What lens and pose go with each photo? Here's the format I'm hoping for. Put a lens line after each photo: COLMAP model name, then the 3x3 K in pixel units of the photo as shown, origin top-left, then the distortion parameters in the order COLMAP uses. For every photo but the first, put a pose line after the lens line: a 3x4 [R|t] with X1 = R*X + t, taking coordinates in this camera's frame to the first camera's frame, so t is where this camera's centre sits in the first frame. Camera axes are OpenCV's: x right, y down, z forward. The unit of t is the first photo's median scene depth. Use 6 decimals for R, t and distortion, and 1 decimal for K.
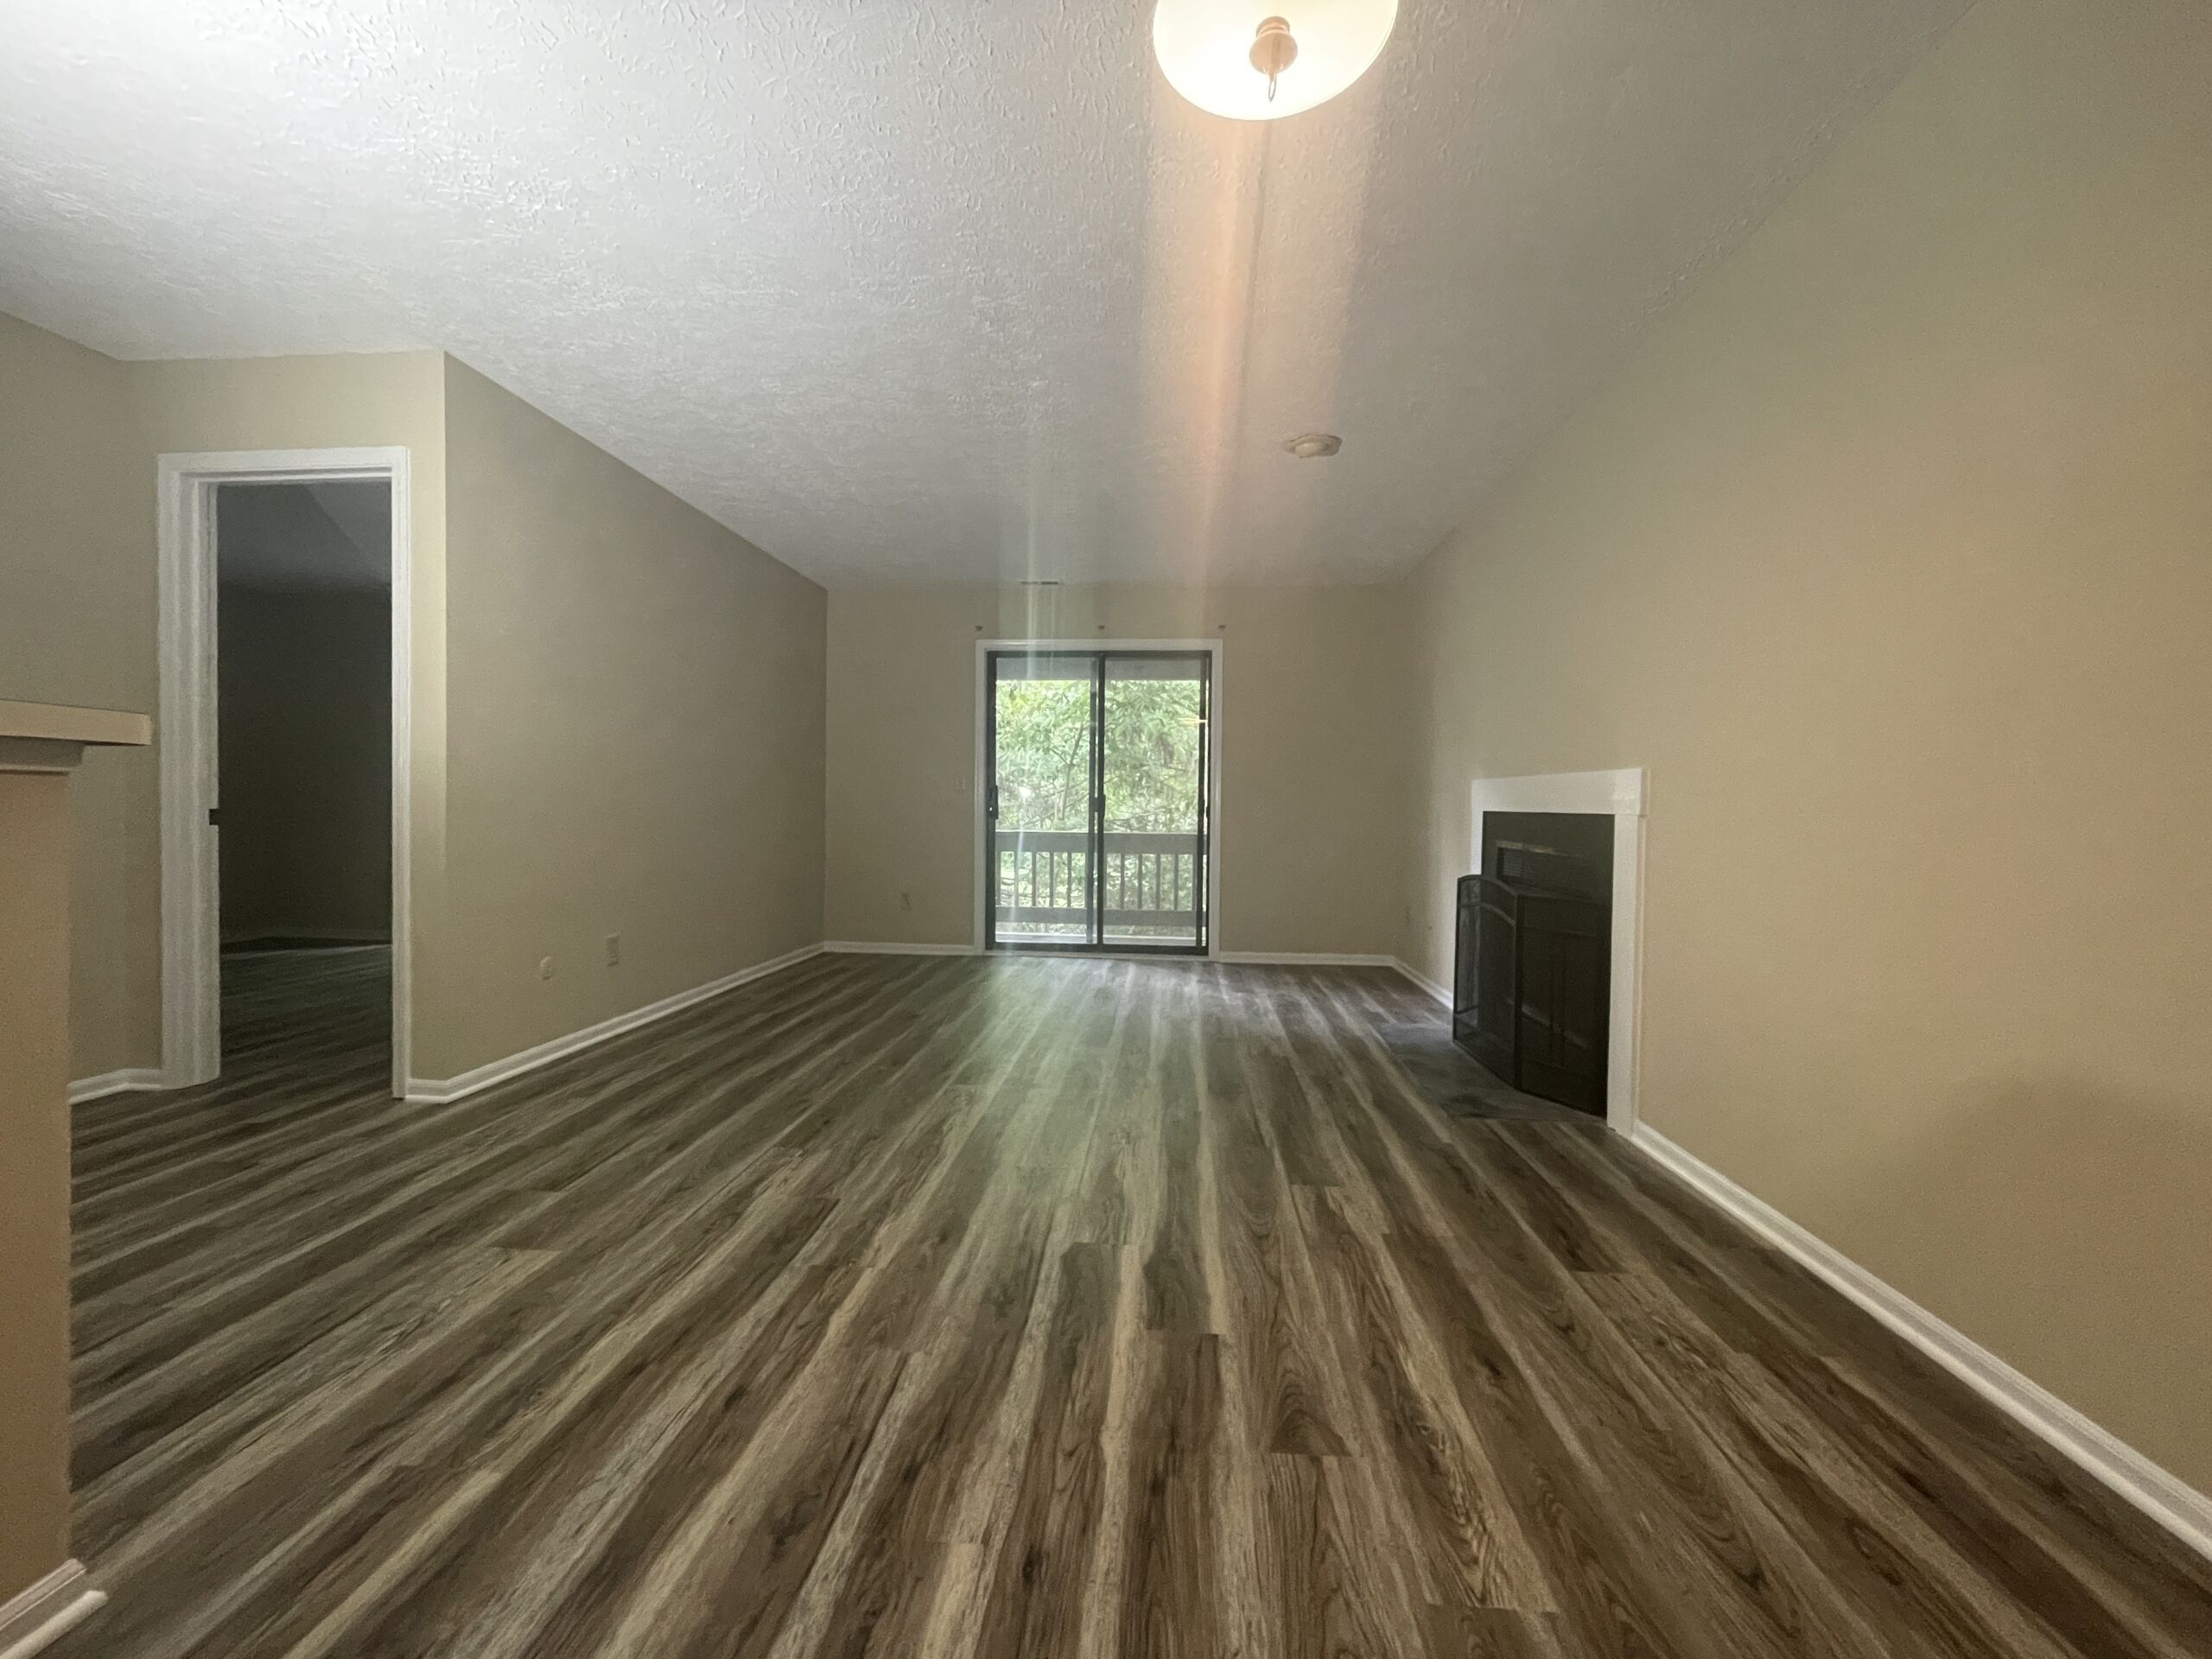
lens RADIAL K [[891.4, 0, 1101.9], [0, 891.4, 824.0], [0, 0, 1]] dist [-0.002352, -0.000319]
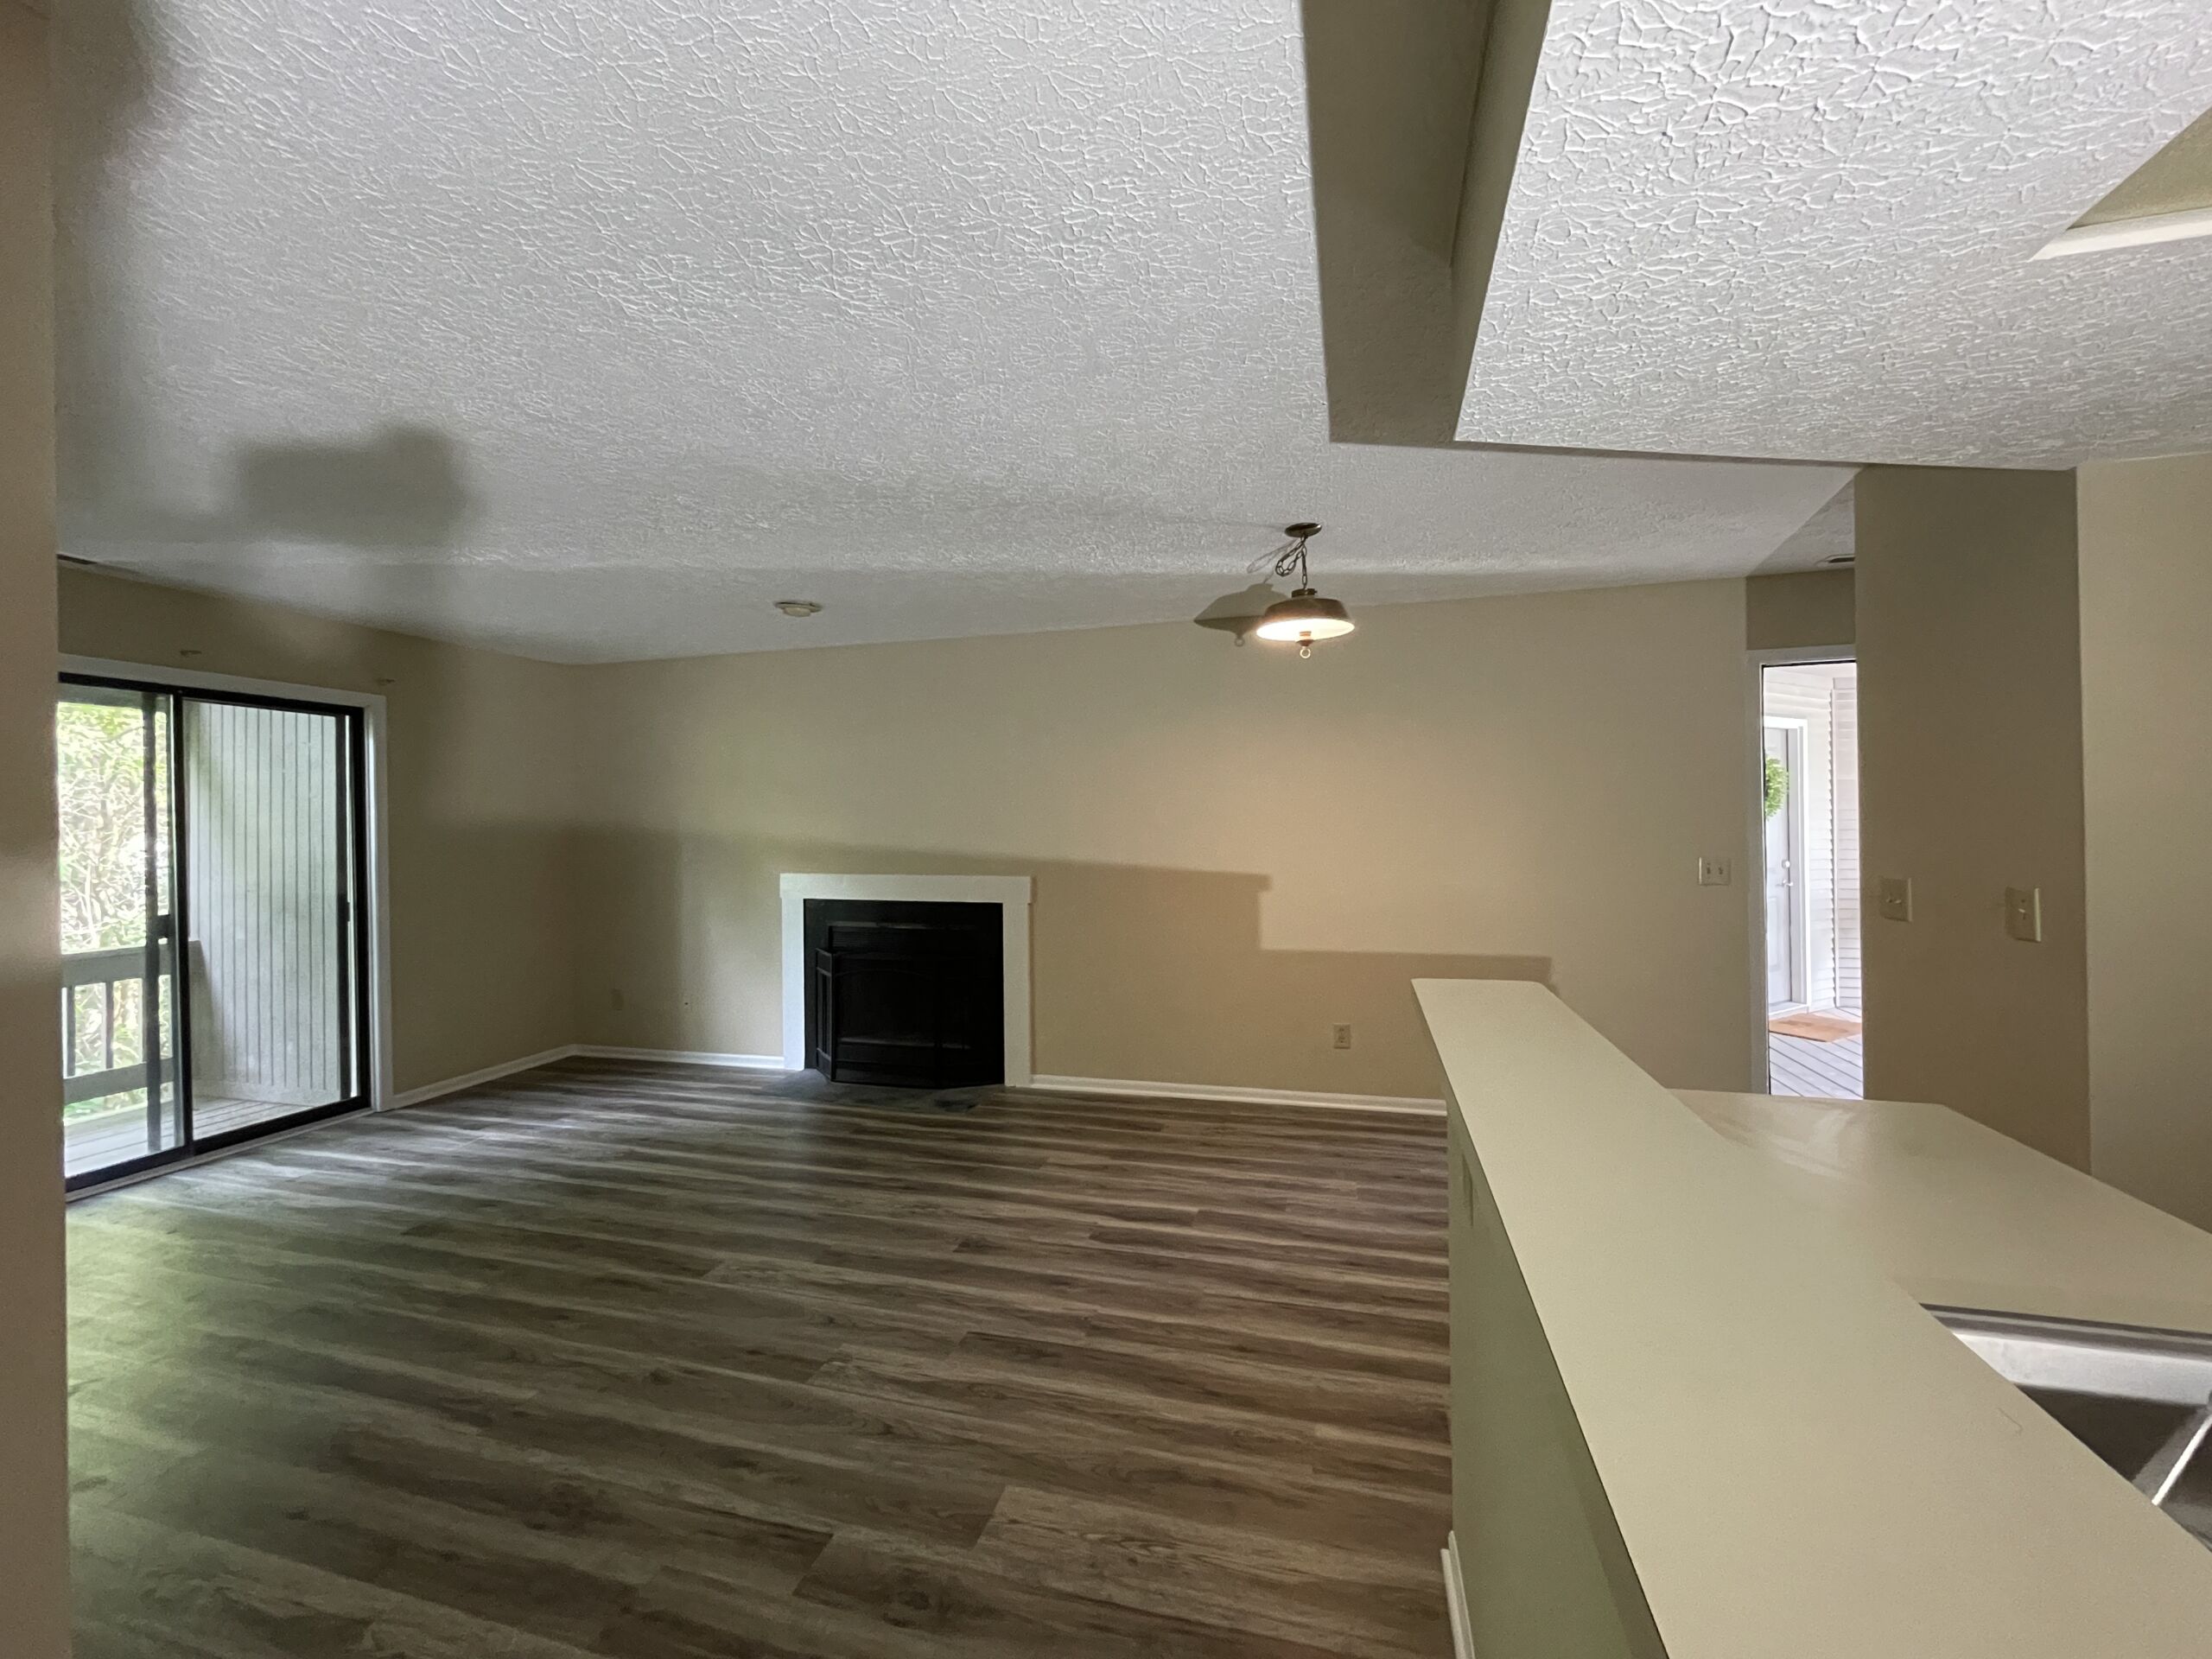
lens RADIAL K [[891.4, 0, 1104.9], [0, 891.4, 831.6], [0, 0, 1]] dist [-0.002352, -0.000319]
pose [[0.185878, -0.020036, 0.982369, -1.220577], [0.029642, 0.999451, 0.014776, -0.191710], [-0.982126, 0.026373, 0.186370, 0.559364]]
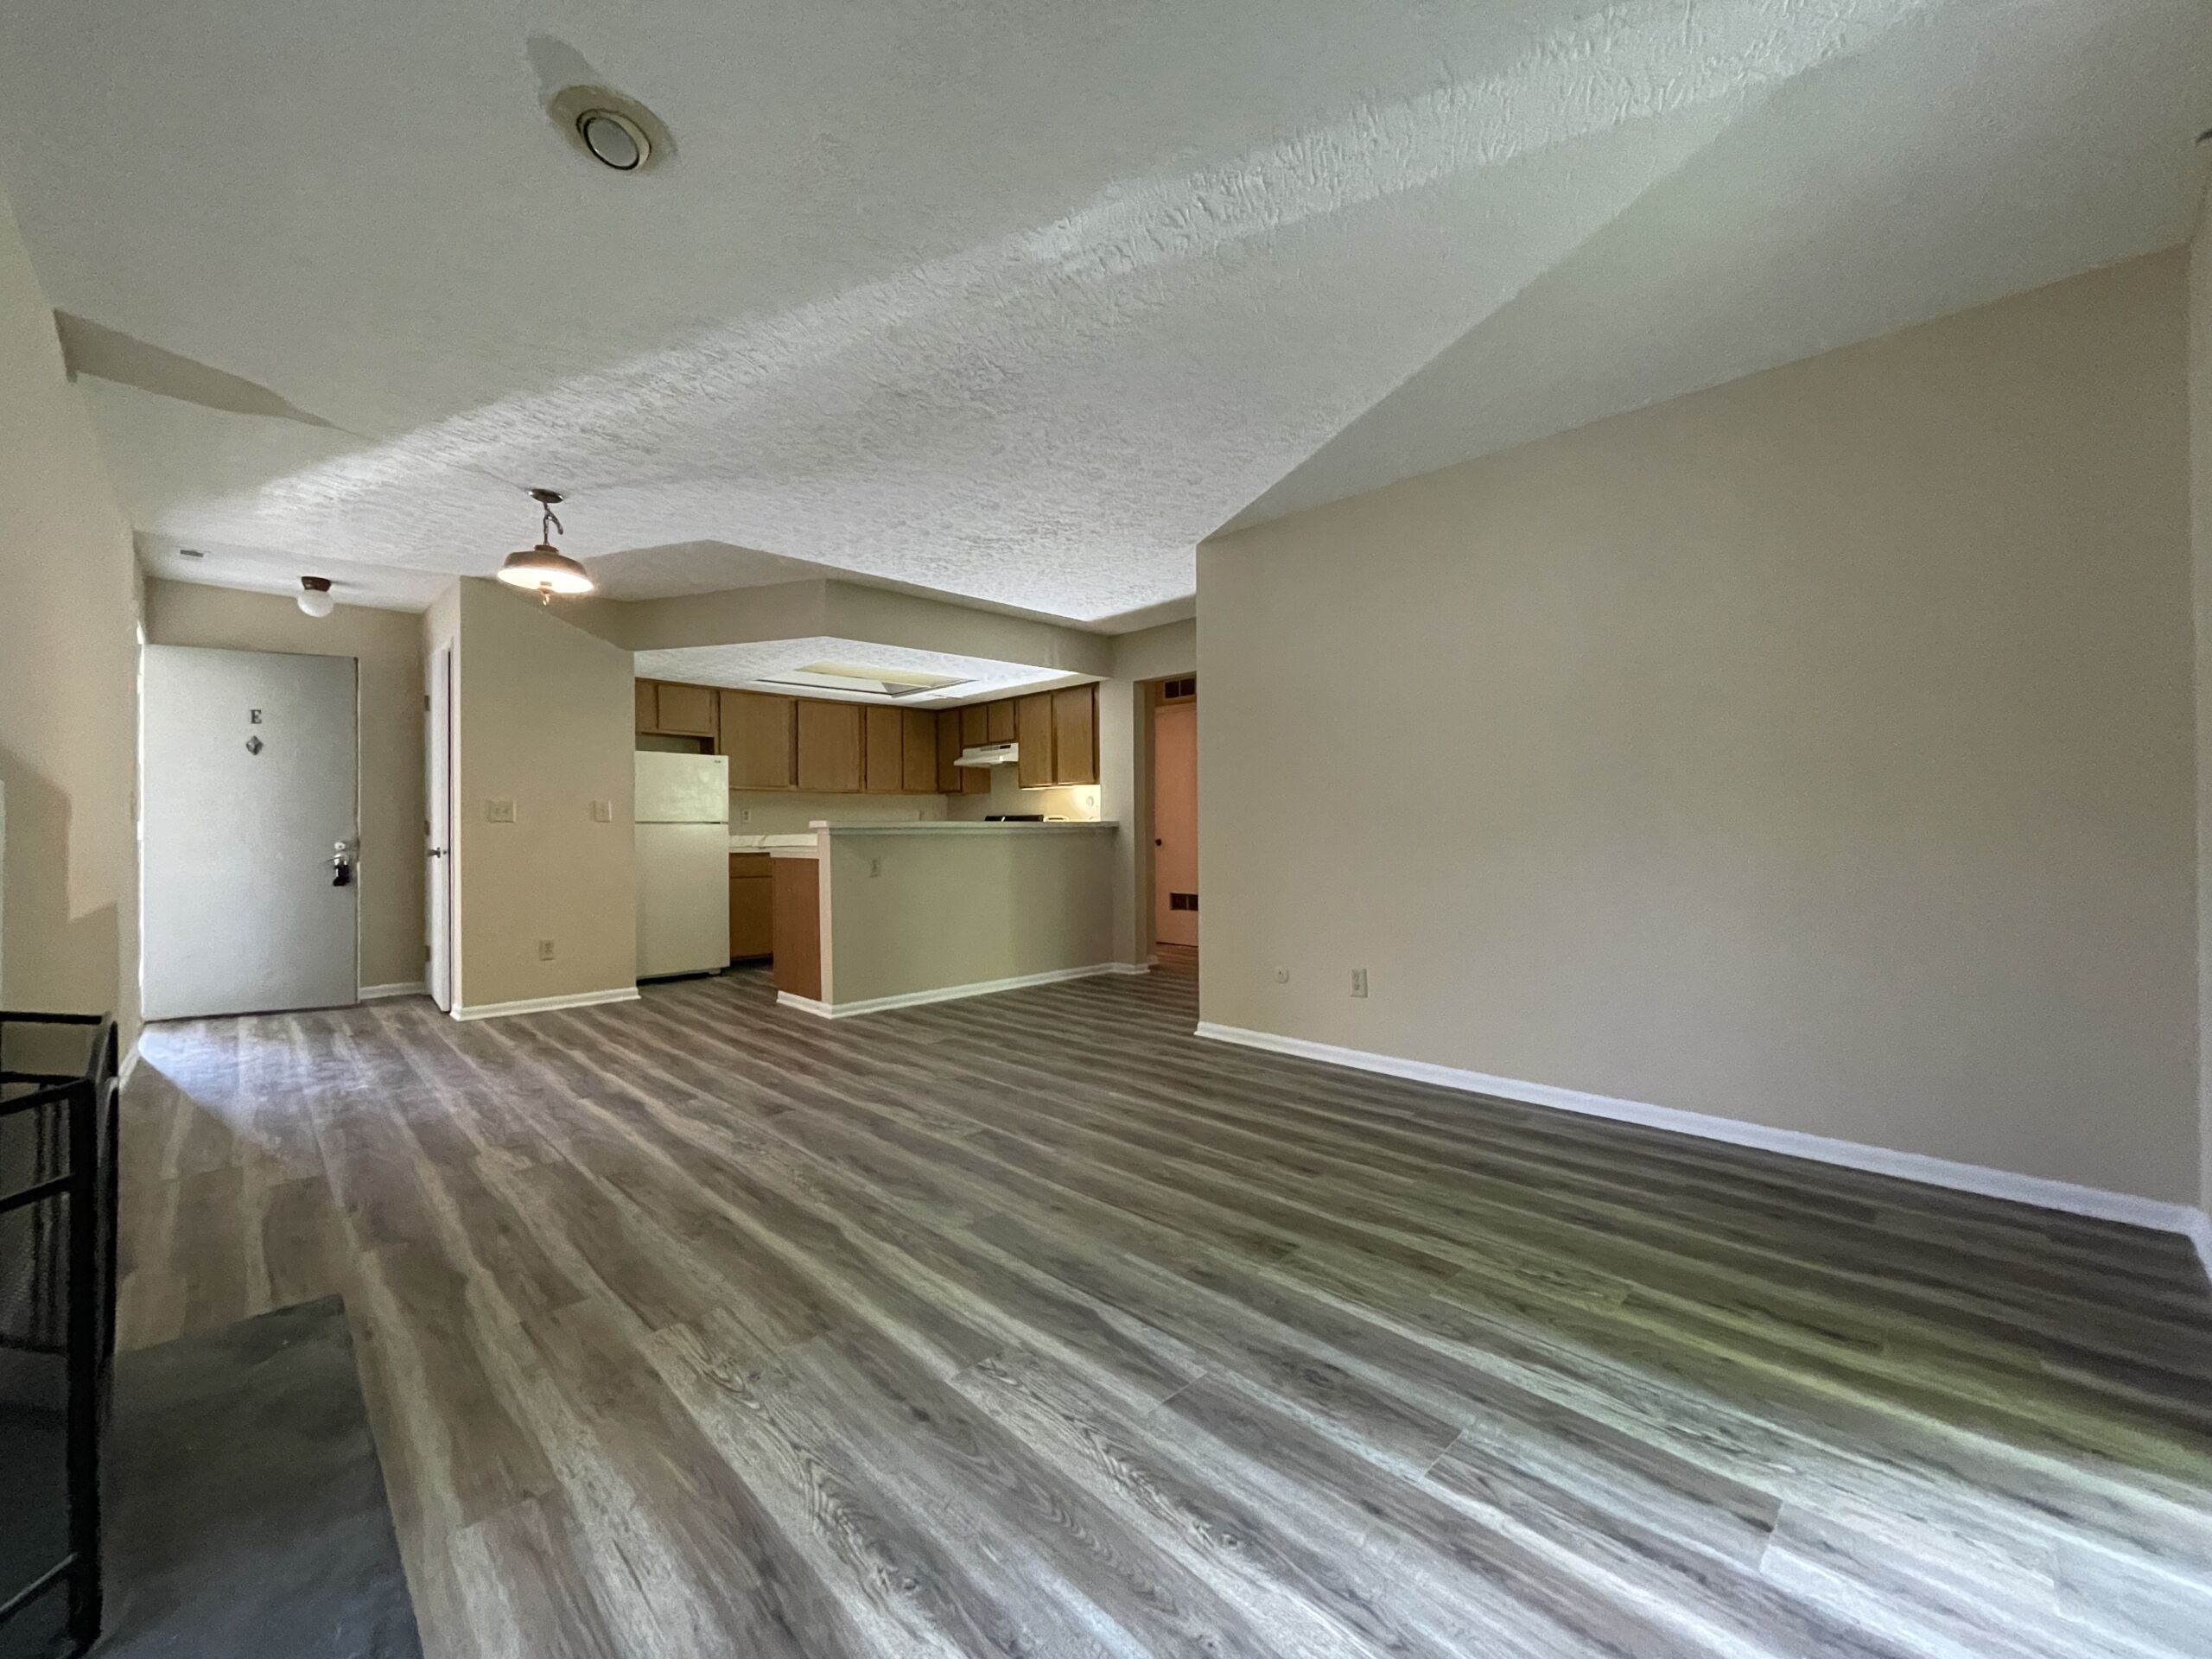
lens RADIAL K [[891.4, 0, 1107.0], [0, 891.4, 820.7], [0, 0, 1]] dist [-0.002352, -0.000319]
pose [[-0.651880, -0.016709, -0.758138, 0.621125], [-0.010873, 0.999860, -0.012687, -0.037336], [0.758244, -0.000027, -0.651971, 2.222895]]
